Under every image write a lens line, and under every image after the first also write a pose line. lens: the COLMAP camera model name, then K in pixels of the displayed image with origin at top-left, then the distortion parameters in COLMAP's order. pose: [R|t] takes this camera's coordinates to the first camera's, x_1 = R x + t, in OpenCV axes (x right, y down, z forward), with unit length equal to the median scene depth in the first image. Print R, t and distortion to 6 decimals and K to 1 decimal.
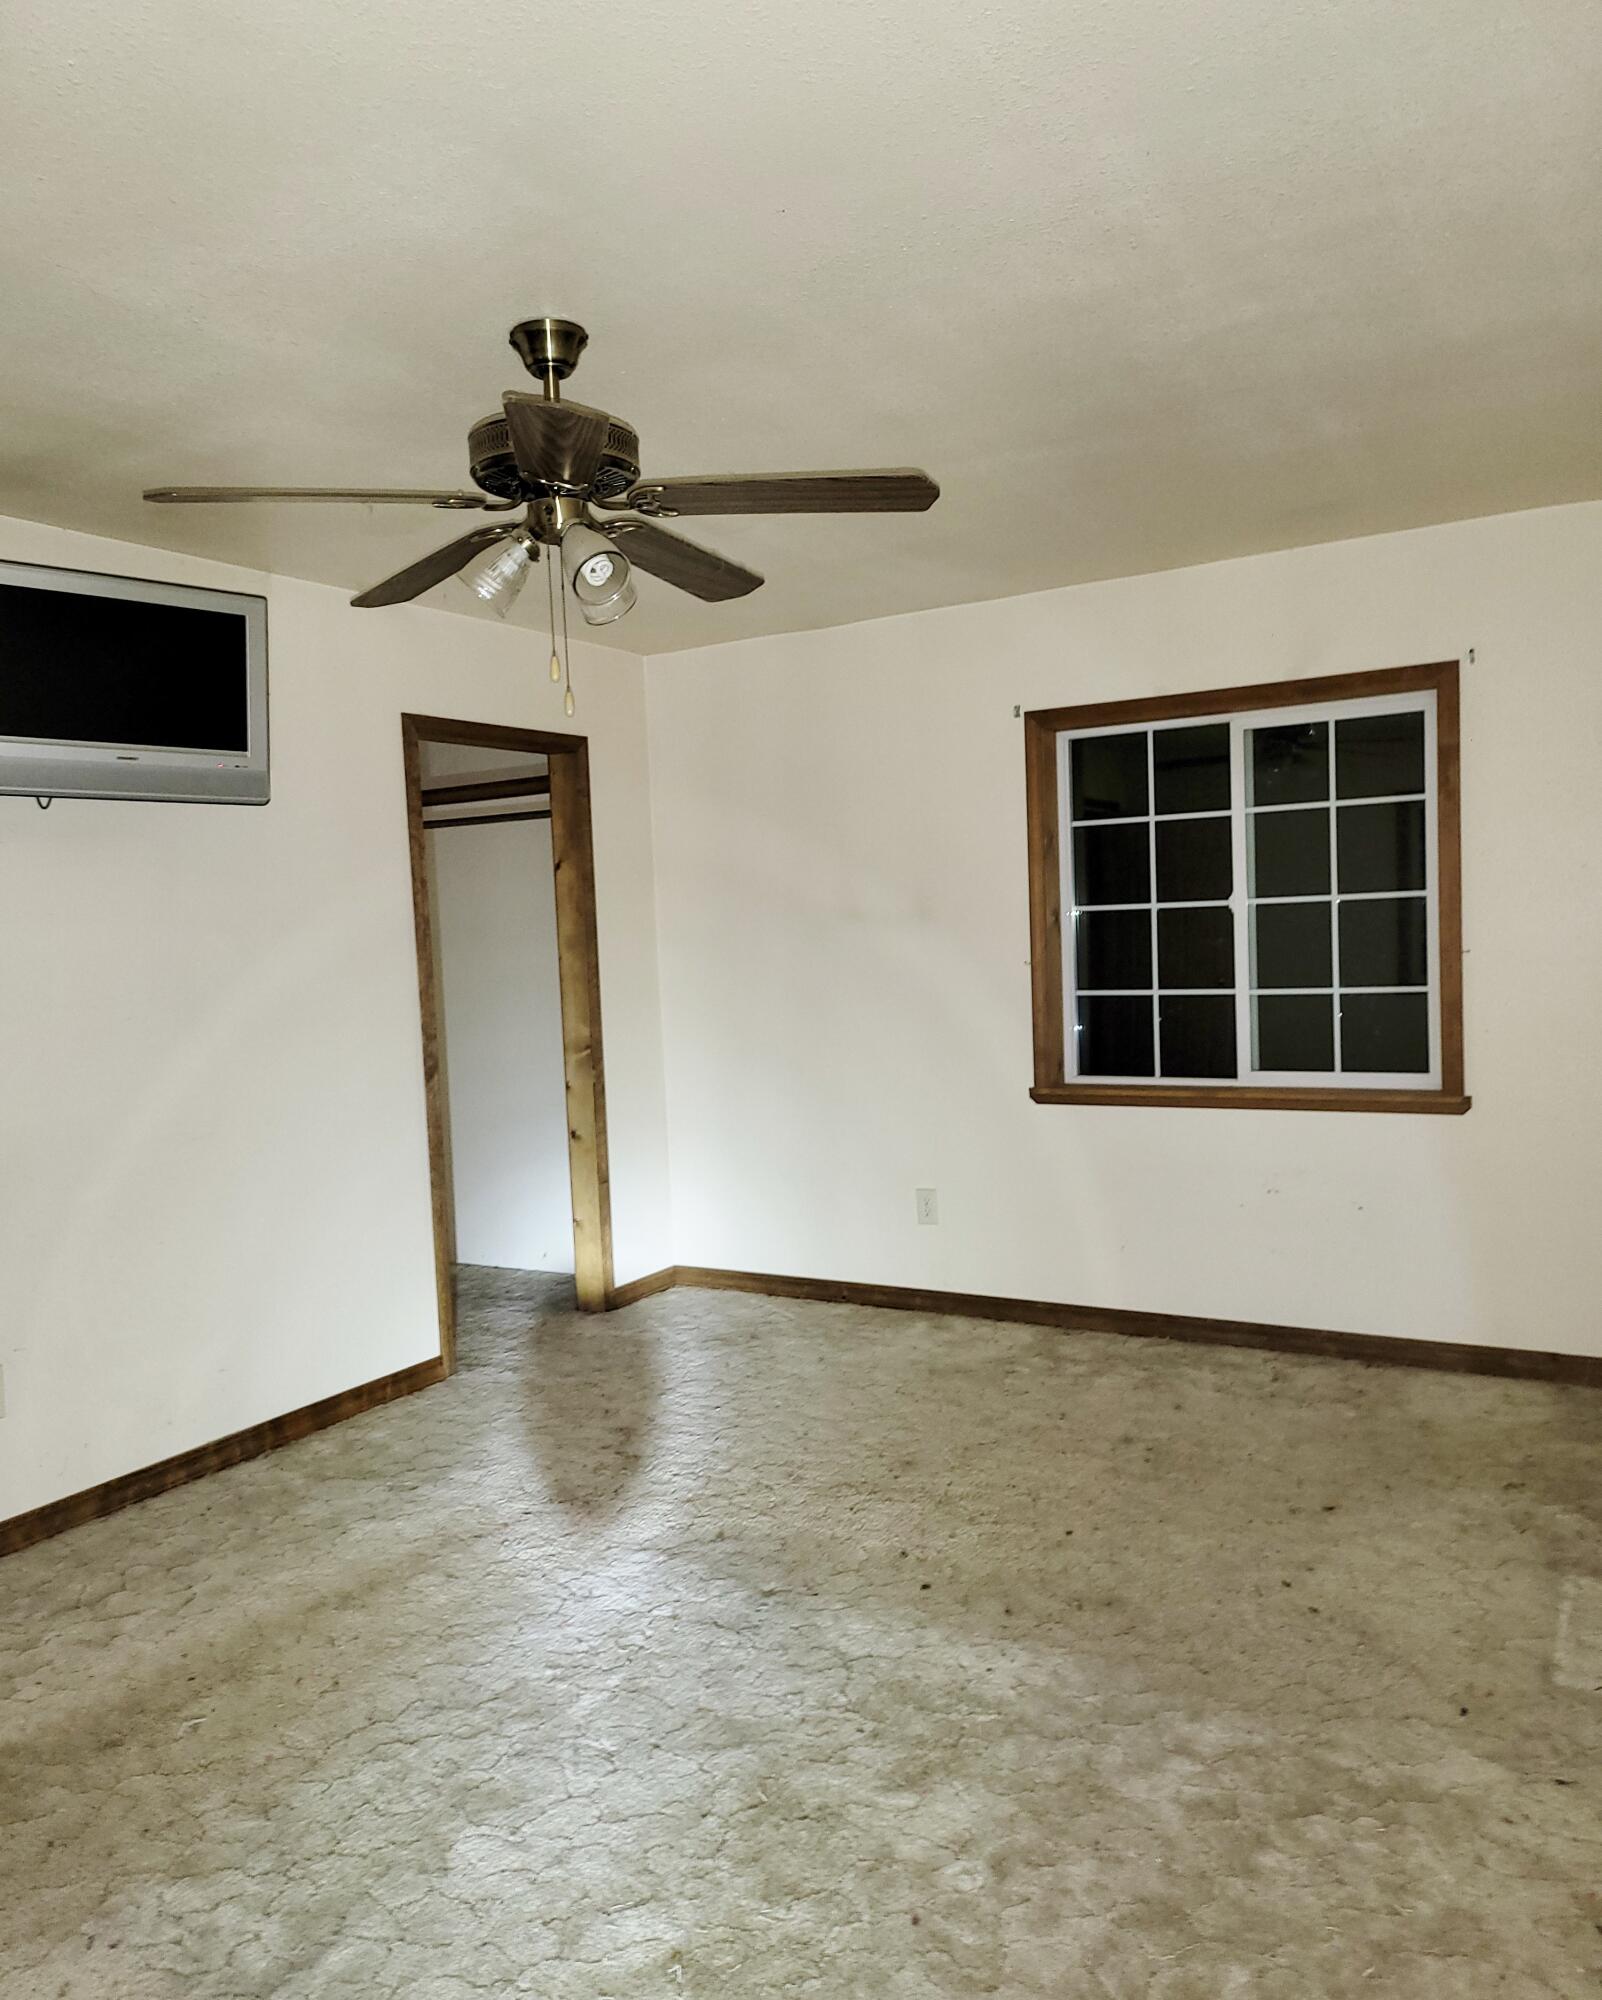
lens RADIAL K [[1490.4, 0, 794.1], [0, 1490.4, 1016.0], [0, 0, 1]] dist [0.002752, 0.000221]
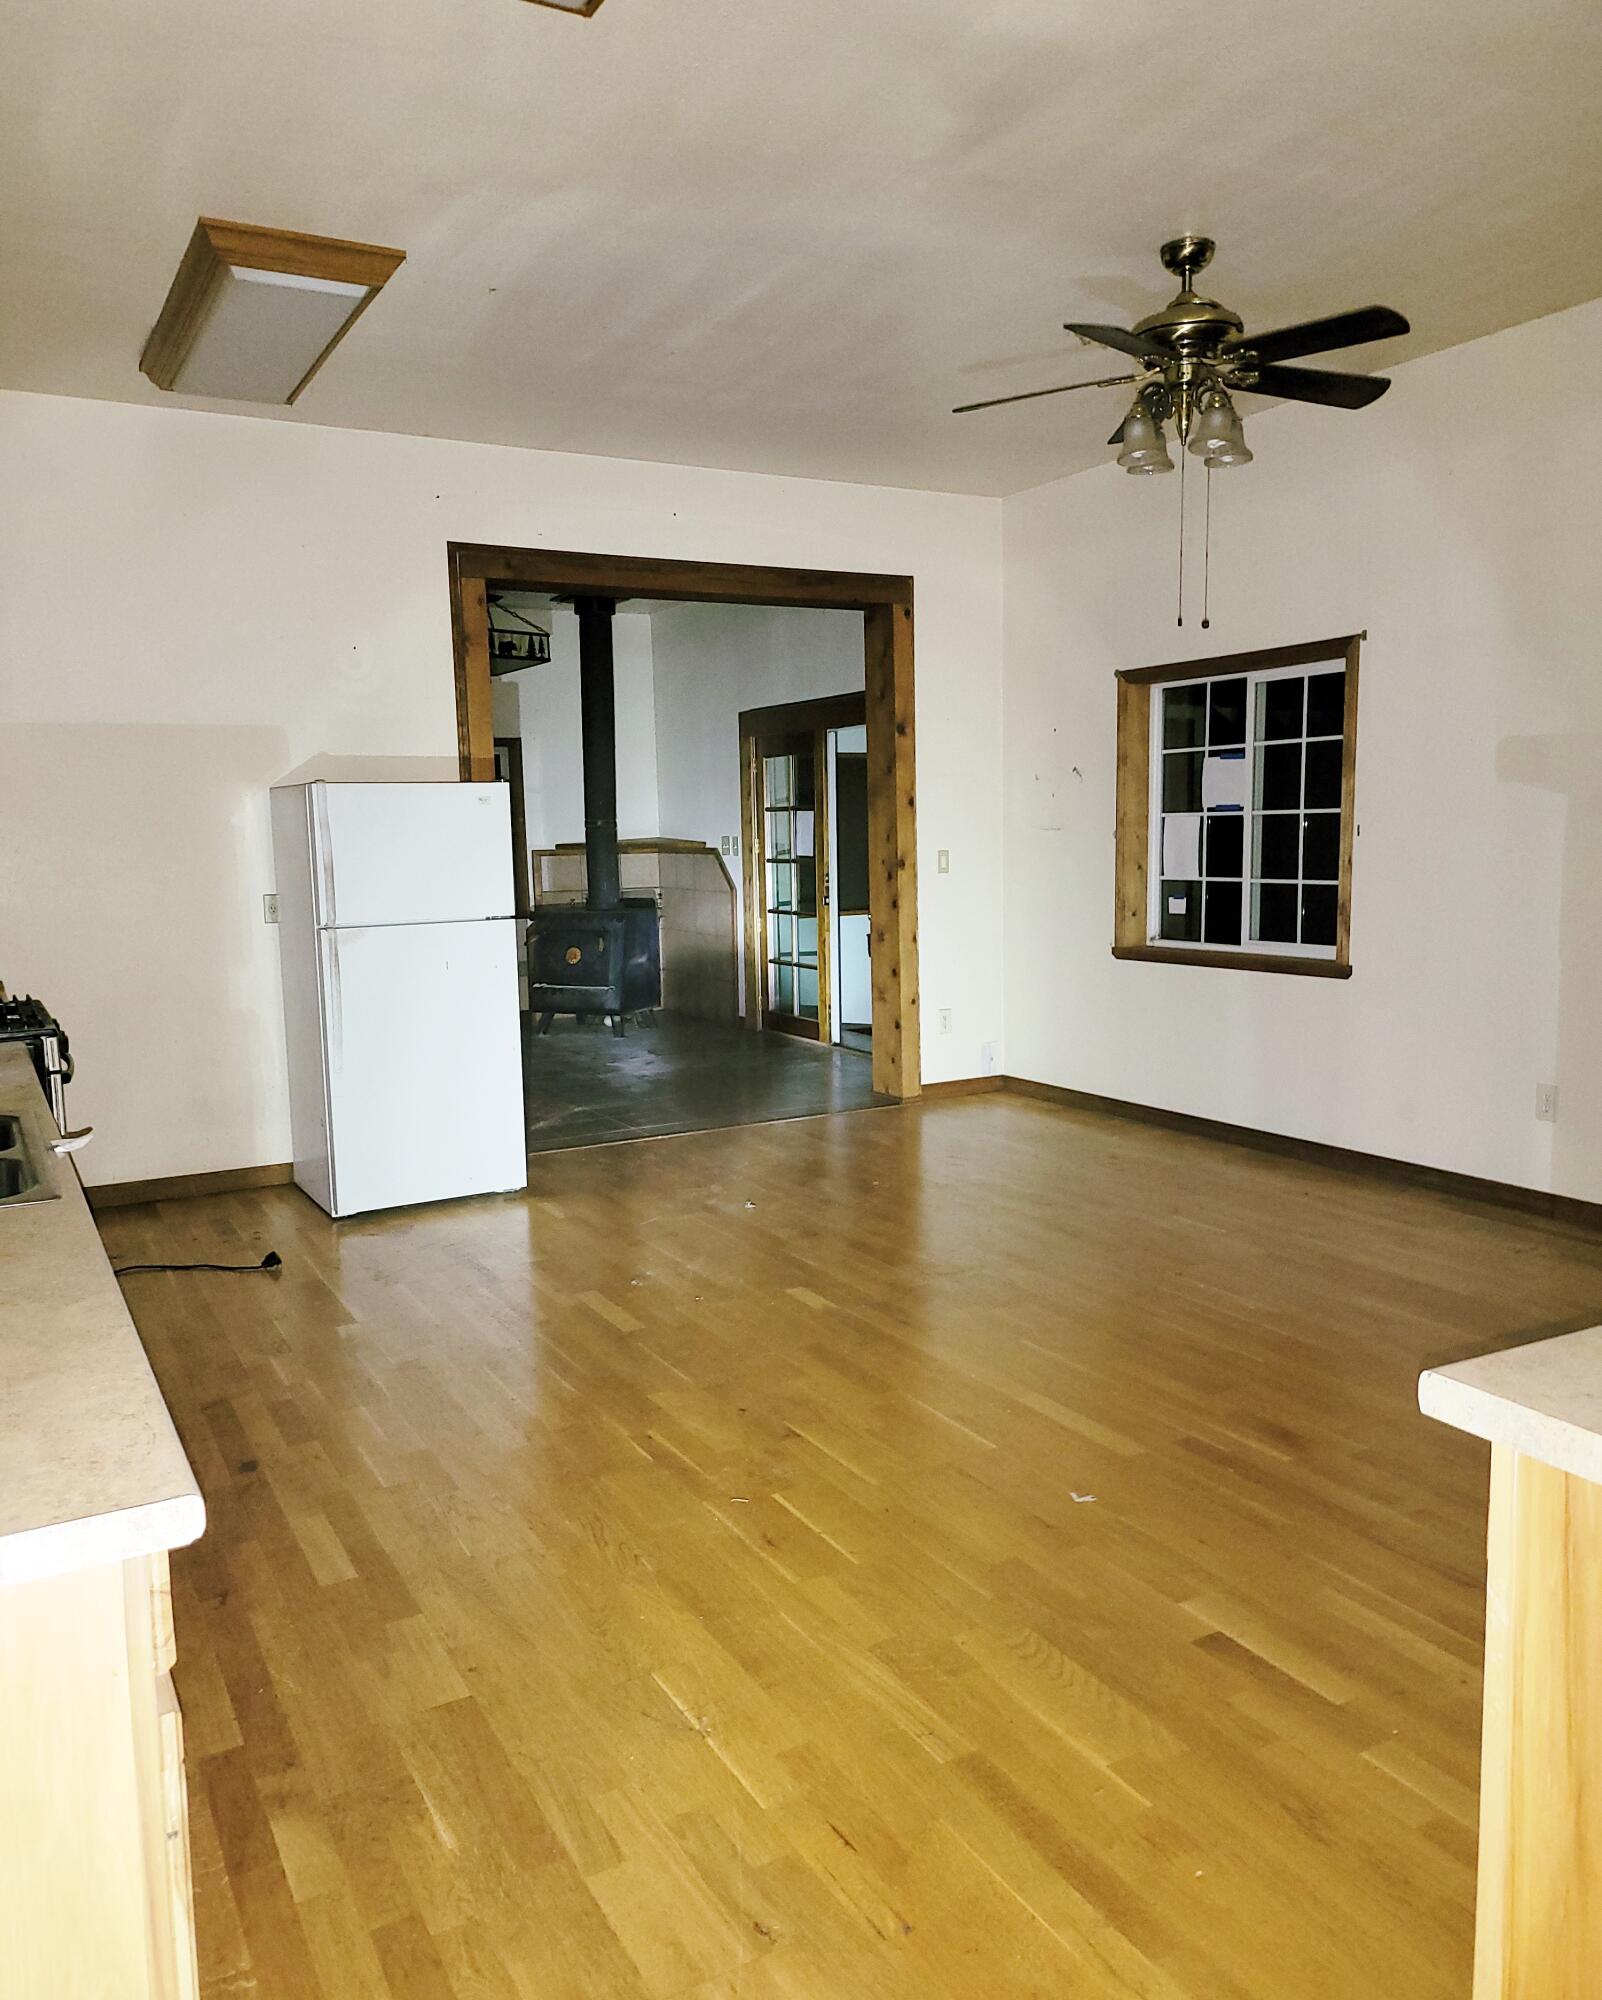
lens RADIAL K [[1500.5, 0, 796.1], [0, 1500.5, 994.4], [0, 0, 1]] dist [0.070342, -0.077656]
pose [[0.873036, 0.080803, -0.480915, 0.628357], [-0.049406, 0.995758, 0.077615, 0.000427], [0.485146, -0.044001, 0.873325, -0.400791]]
